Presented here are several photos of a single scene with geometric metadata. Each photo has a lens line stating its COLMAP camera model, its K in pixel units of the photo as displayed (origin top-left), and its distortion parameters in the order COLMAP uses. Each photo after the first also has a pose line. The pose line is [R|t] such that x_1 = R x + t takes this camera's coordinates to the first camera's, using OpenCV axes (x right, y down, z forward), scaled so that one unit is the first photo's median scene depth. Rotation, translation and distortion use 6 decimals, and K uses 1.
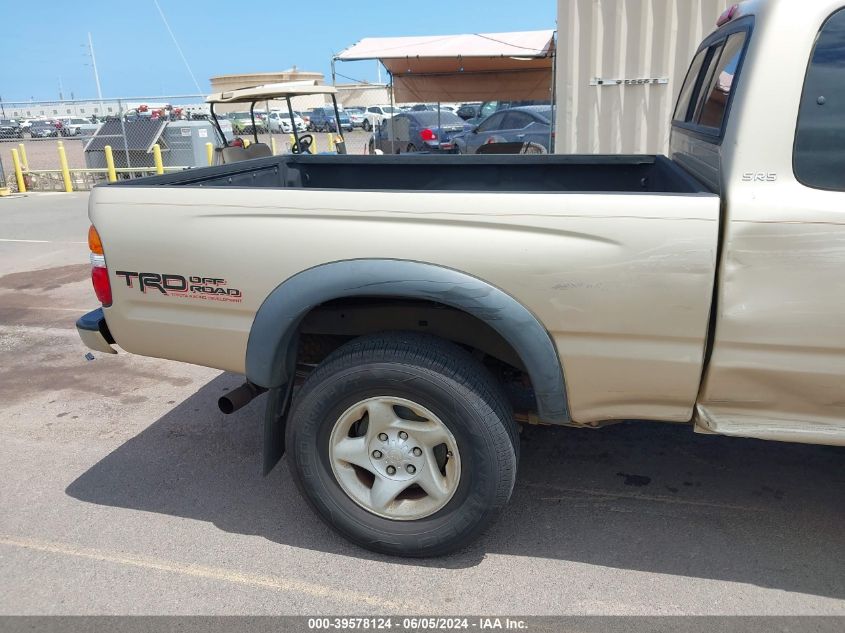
lens RADIAL K [[650.6, 0, 422.5], [0, 650.6, 316.5], [0, 0, 1]] dist [0.049089, -0.090434]
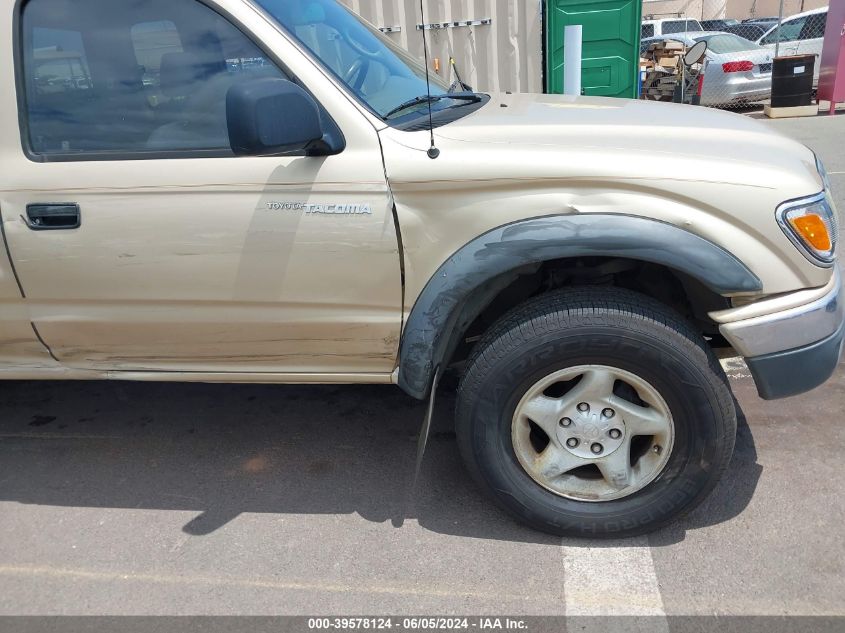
lens RADIAL K [[646.4, 0, 422.5], [0, 646.4, 316.5], [0, 0, 1]] dist [0.068622, -0.091623]
pose [[0.995728, -0.075098, 0.053730, 1.110799], [0.070878, 0.994543, 0.076551, 0.038764], [-0.059186, -0.072416, 0.995617, -0.172825]]
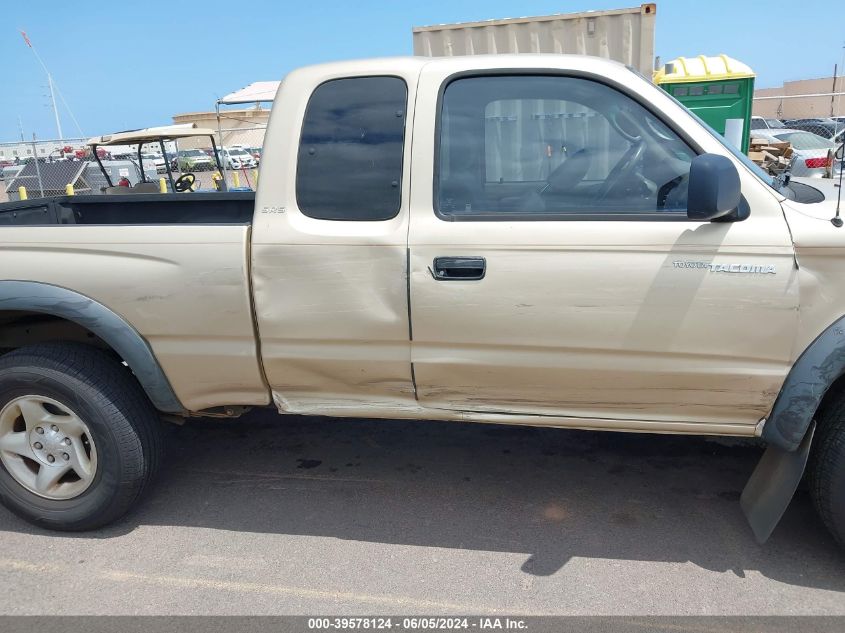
lens RADIAL K [[646.4, 0, 422.5], [0, 646.4, 316.5], [0, 0, 1]] dist [0.068622, -0.091623]
pose [[0.998894, -0.029630, 0.036520, 0.592816], [0.031260, 0.998503, -0.044892, 0.051560], [-0.035135, 0.045983, 0.998324, -0.230292]]
